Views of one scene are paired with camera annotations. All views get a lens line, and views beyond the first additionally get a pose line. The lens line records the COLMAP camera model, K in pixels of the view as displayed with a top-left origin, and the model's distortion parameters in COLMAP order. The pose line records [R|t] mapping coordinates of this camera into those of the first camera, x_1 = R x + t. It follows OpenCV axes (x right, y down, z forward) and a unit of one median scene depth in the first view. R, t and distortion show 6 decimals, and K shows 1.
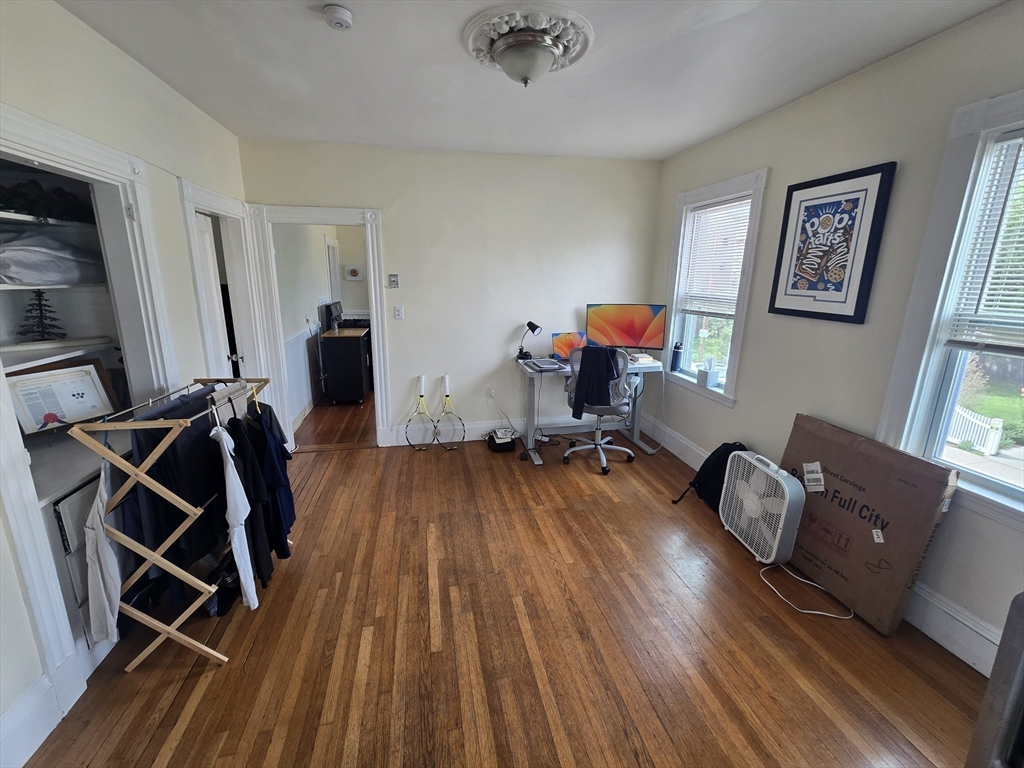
lens RADIAL K [[419.7, 0, 511.1], [0, 419.7, 377.6], [0, 0, 1]] dist [-0.003310, -0.000211]
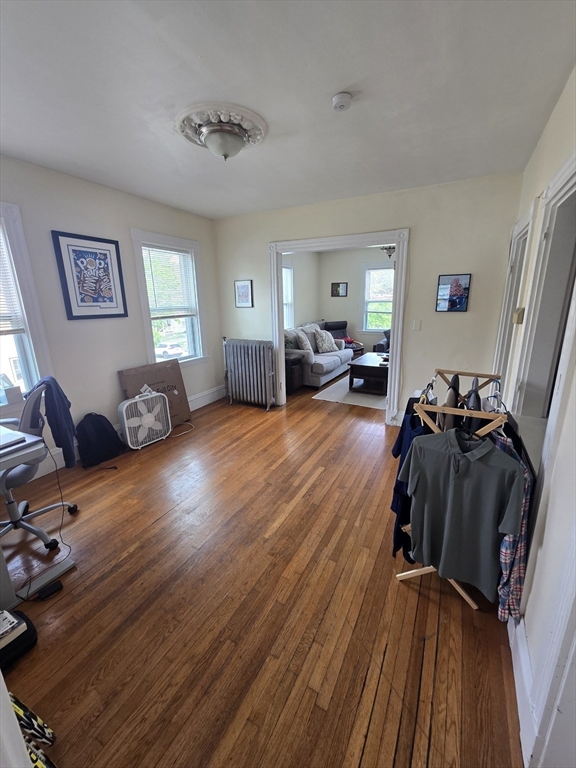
lens RADIAL K [[314.7, 0, 287.8], [0, 314.7, 382.0], [0, 0, 1]] dist [-0.003310, -0.000211]
pose [[-0.766238, -0.168144, 0.620167, -0.761929], [0.157477, 0.886581, 0.434944, -0.369448], [-0.622961, 0.430932, -0.652853, 1.549140]]
